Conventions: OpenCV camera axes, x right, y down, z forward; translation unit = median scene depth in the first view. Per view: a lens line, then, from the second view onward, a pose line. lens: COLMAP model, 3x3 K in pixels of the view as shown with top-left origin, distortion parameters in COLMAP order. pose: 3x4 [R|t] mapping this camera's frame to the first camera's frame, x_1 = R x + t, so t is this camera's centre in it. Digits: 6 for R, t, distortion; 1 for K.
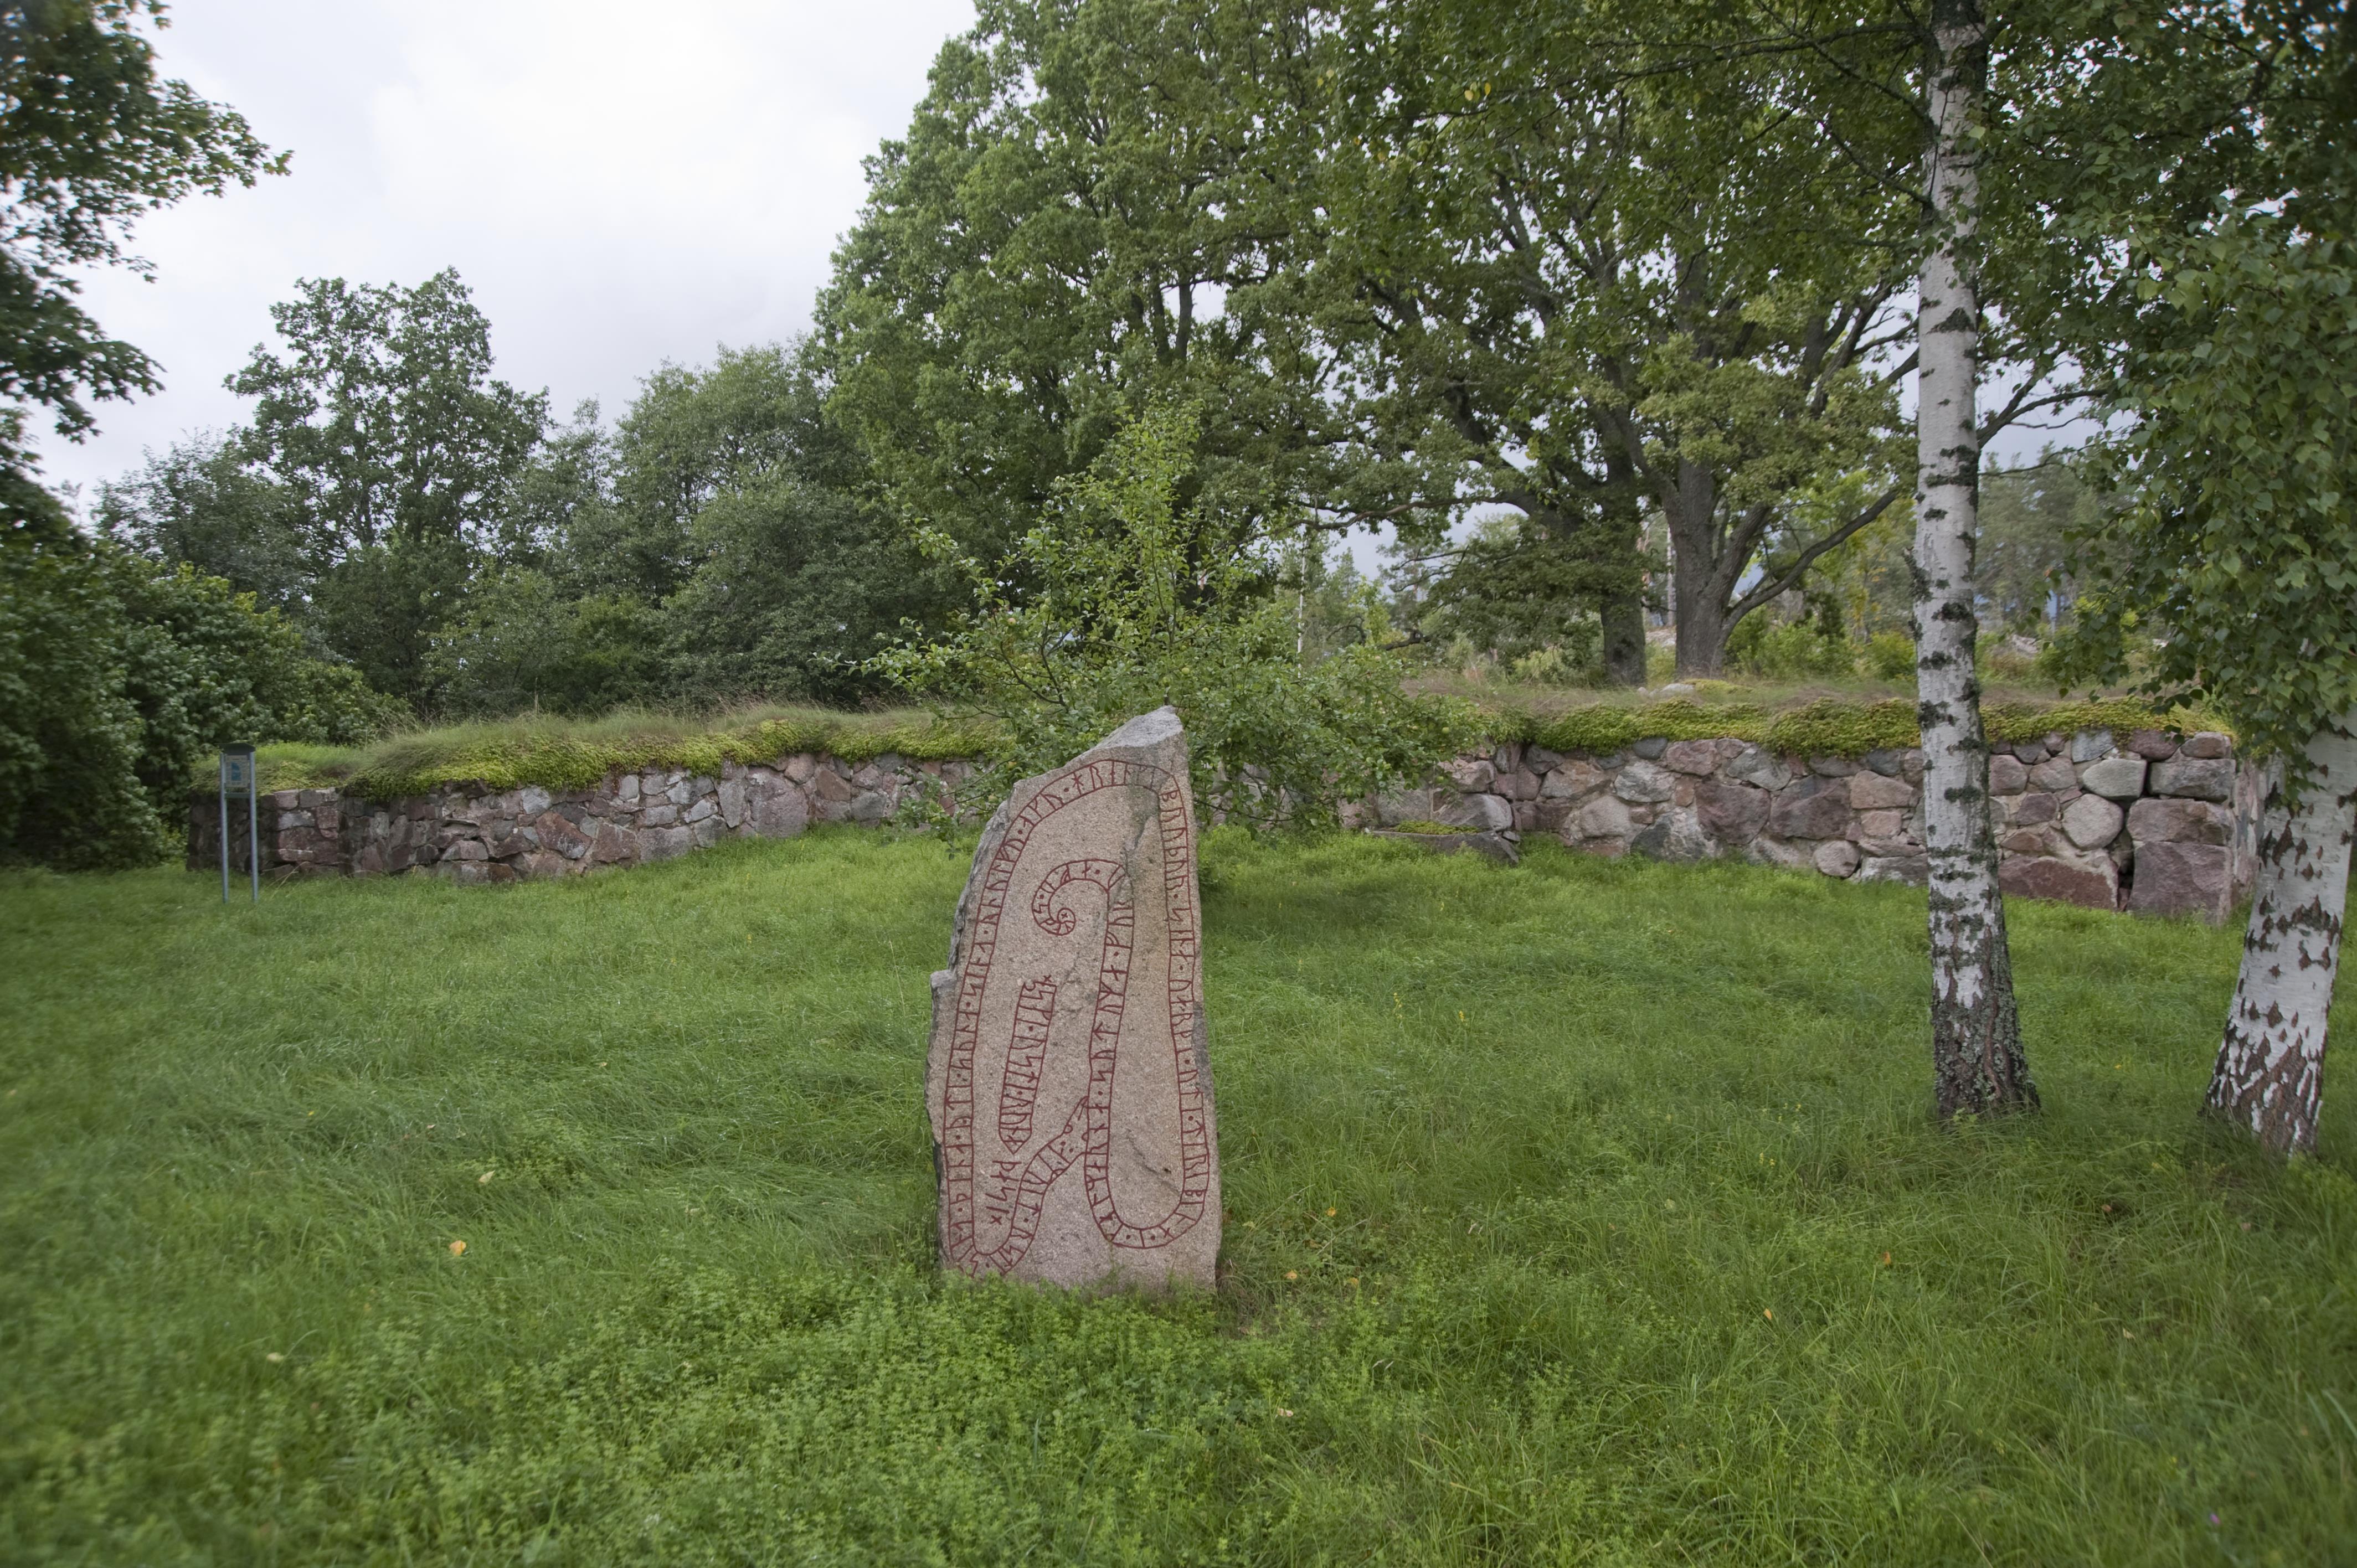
lens RADIAL K [[1689.6, 0, 1205.4], [0, 1689.6, 788.6], [0, 0, 1]] dist [-0.078260, 0.022666]
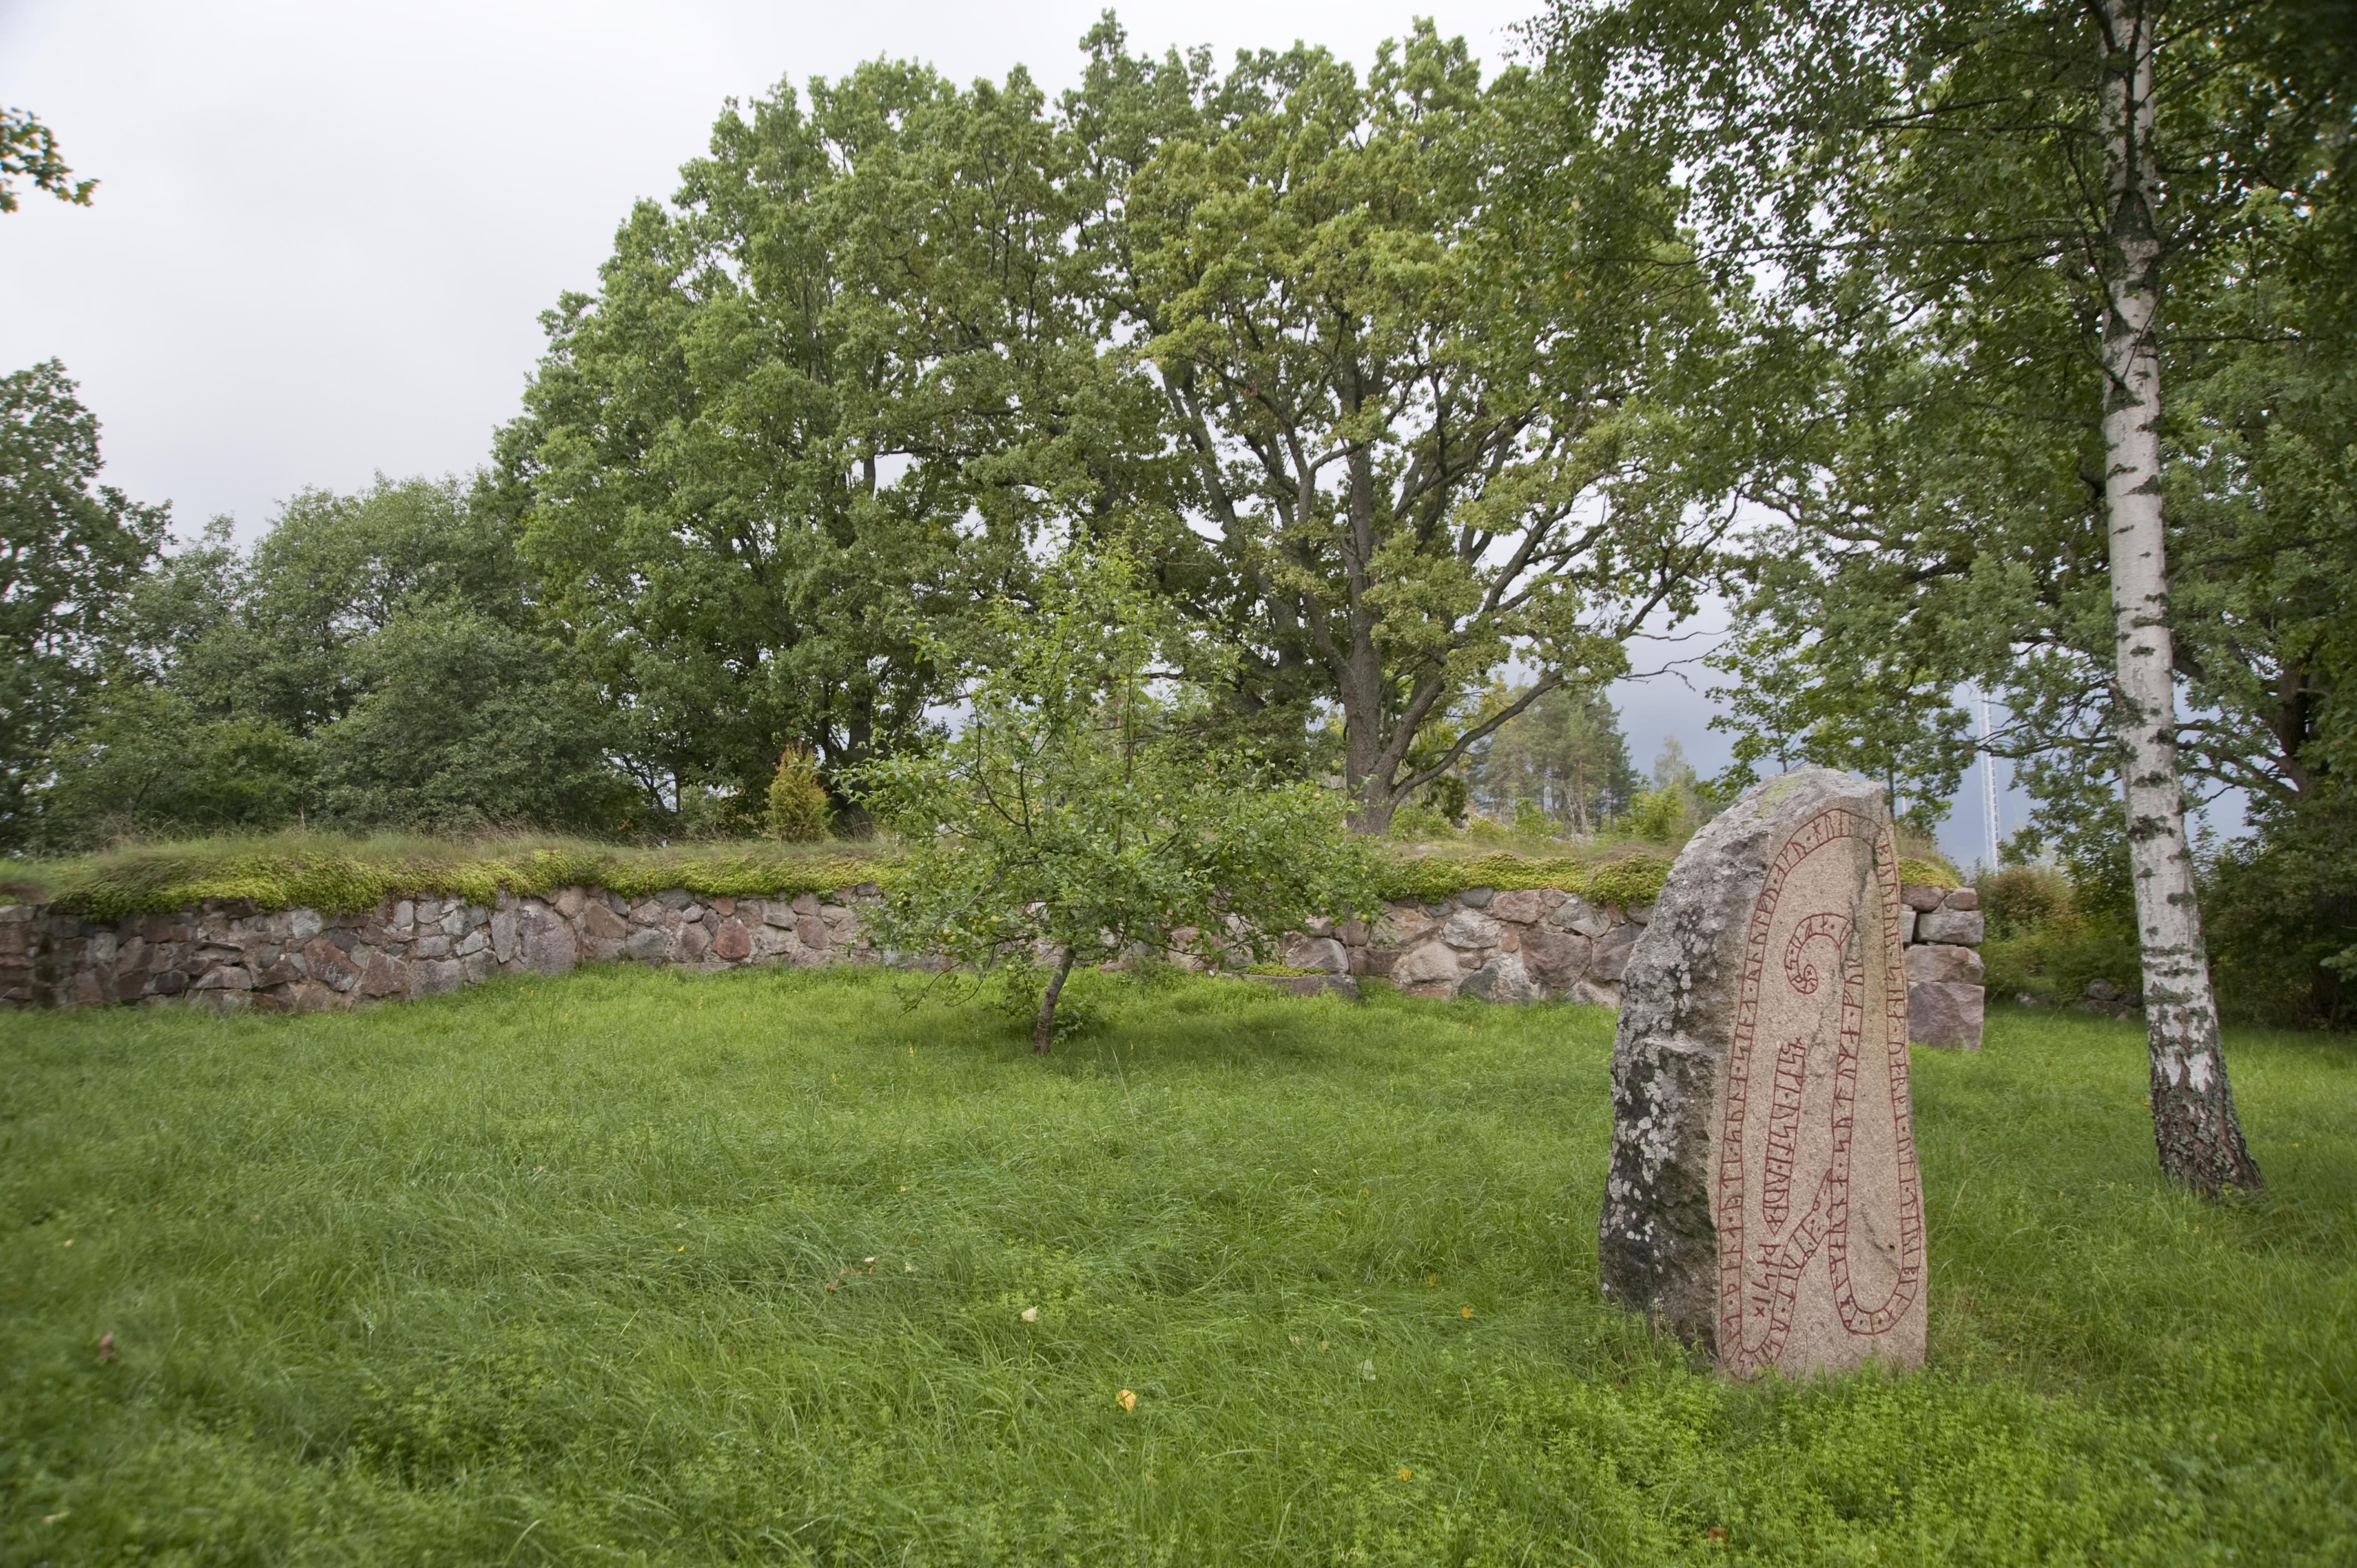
lens RADIAL K [[1595.0, 0, 1229.7], [0, 1595.0, 776.2], [0, 0, 1]] dist [-0.077778, 0.027341]
pose [[0.960232, 0.045466, 0.275477, -0.181332], [-0.013670, 0.993125, -0.116259, 0.020819], [-0.278869, 0.107870, 0.954252, 0.069716]]
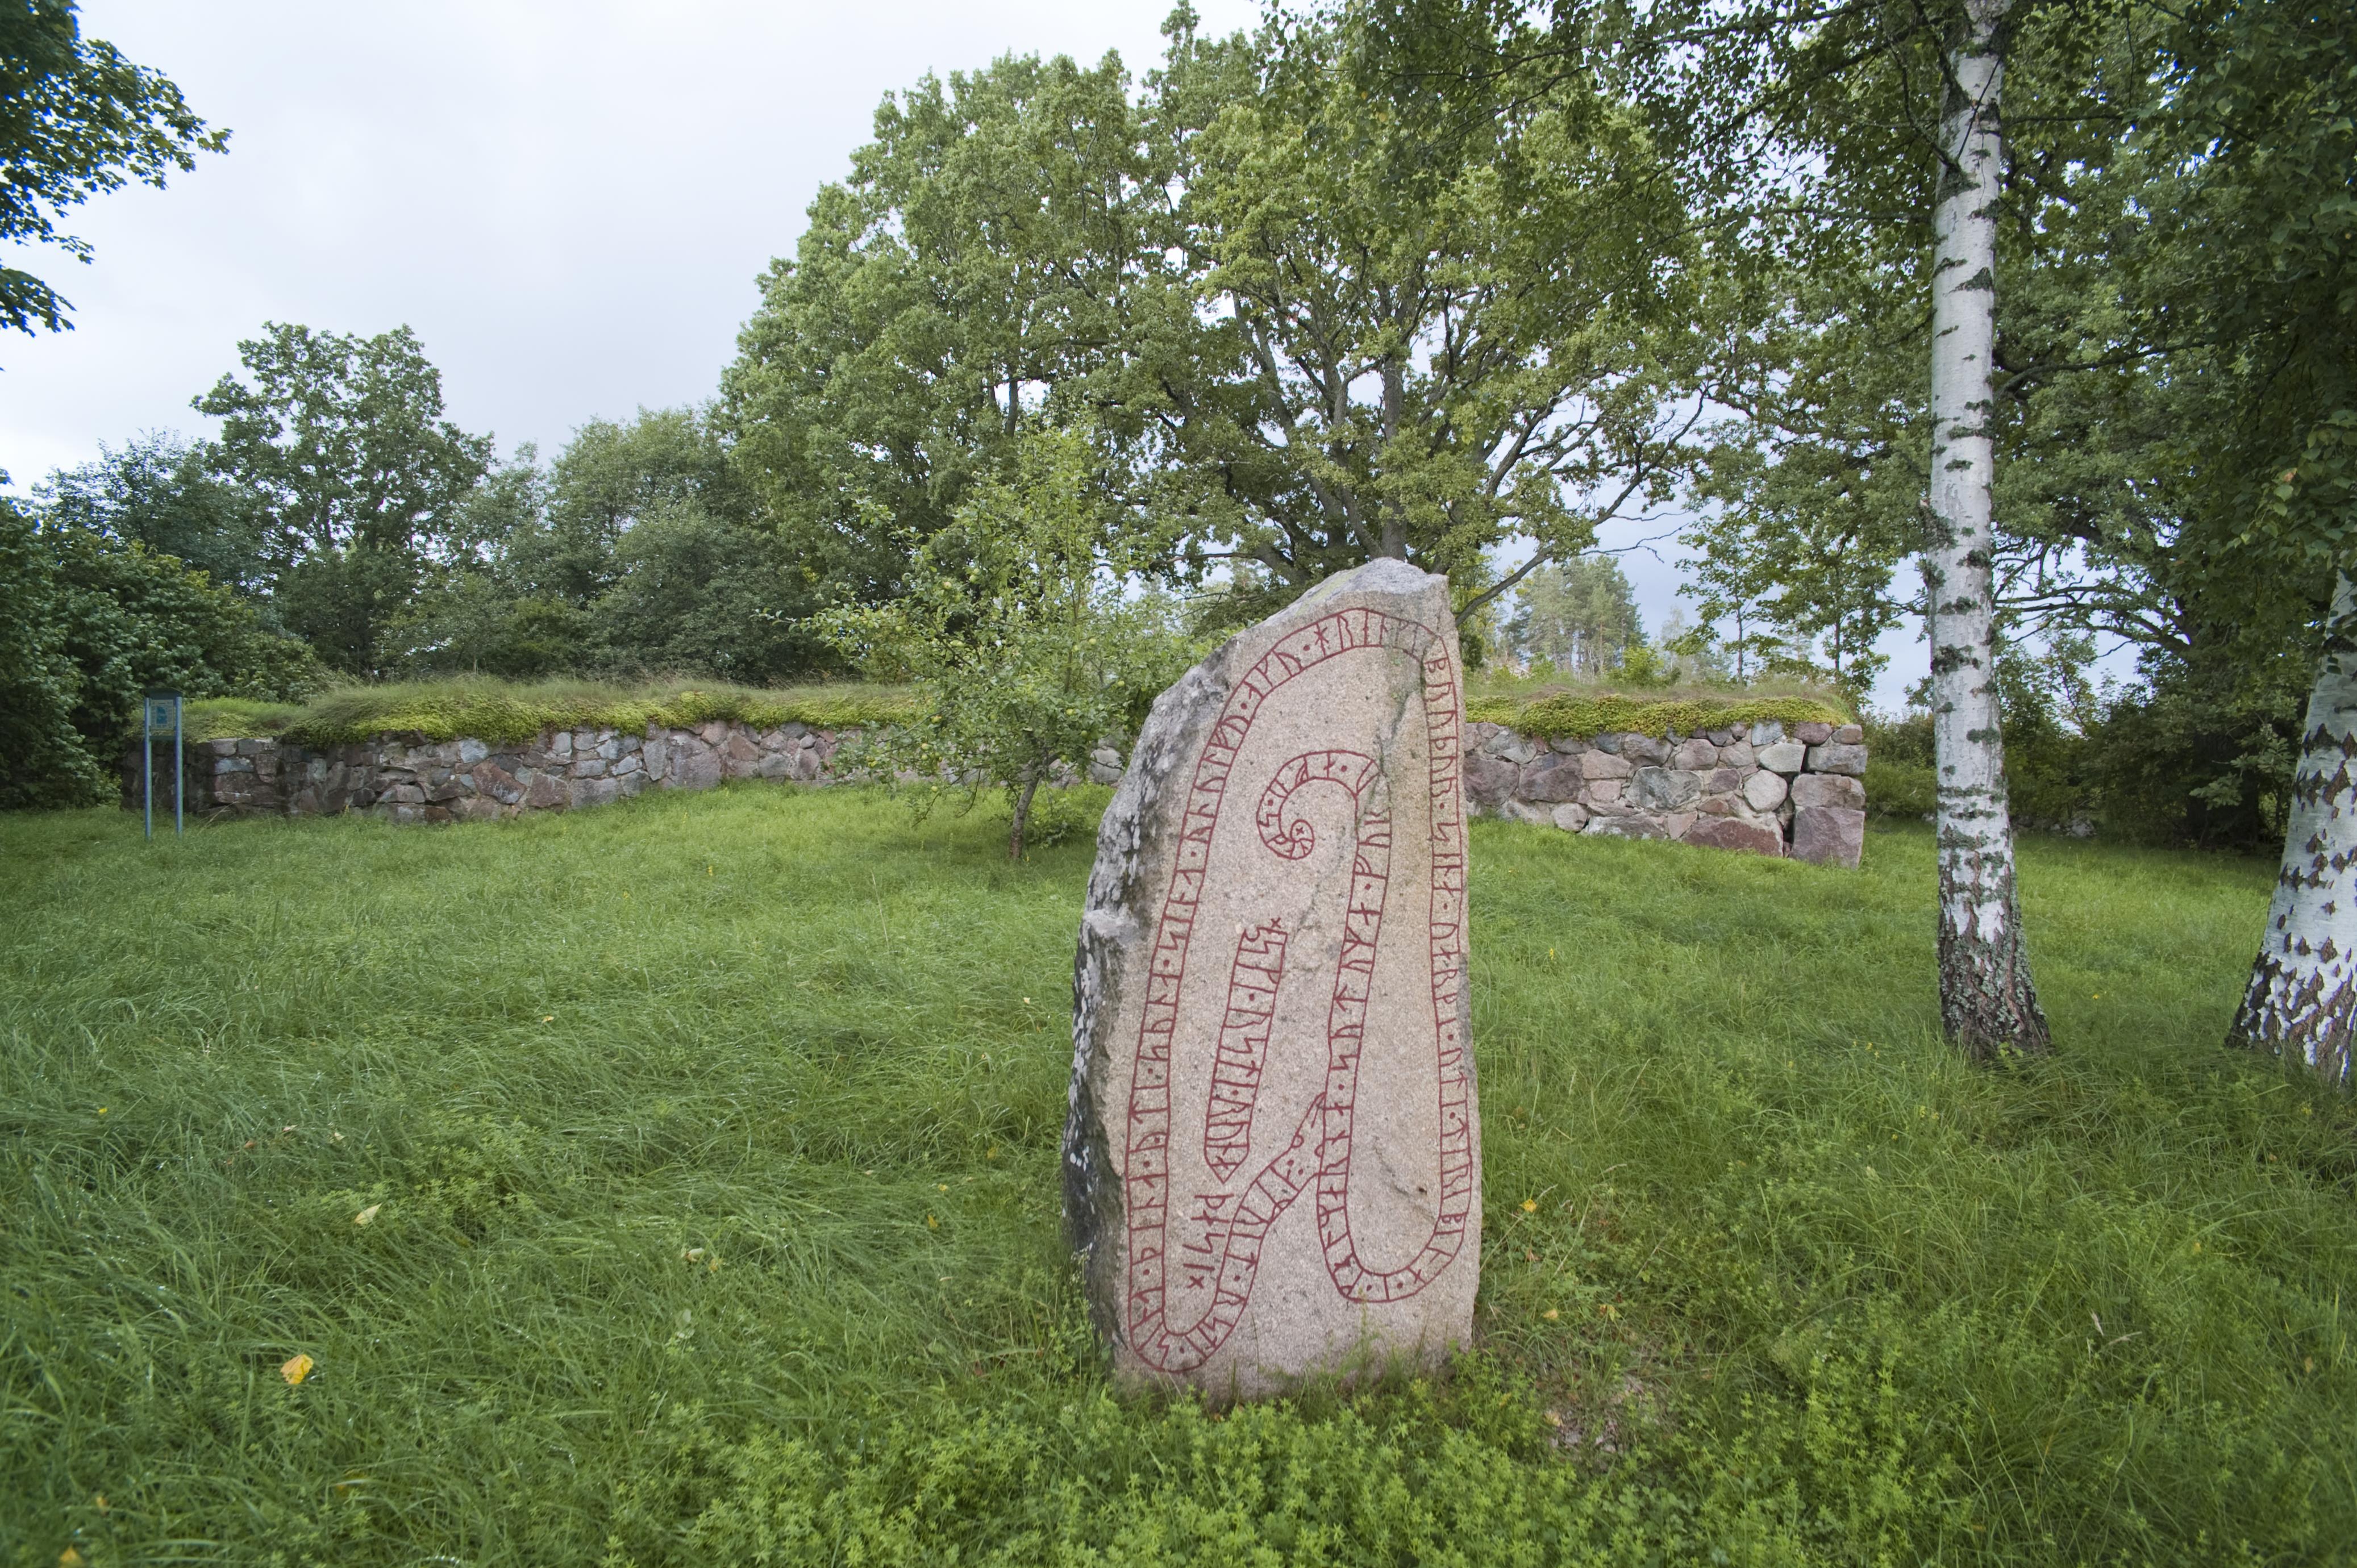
lens RADIAL K [[1186.8, 0, 1219.2], [0, 1186.8, 776.1], [0, 0, 1]] dist [-0.047021, 0.012730]
pose [[0.982555, 0.019518, 0.184947, -0.058442], [-0.019967, 0.999800, 0.000564, 0.015207], [-0.184899, -0.004247, 0.982748, 0.151474]]
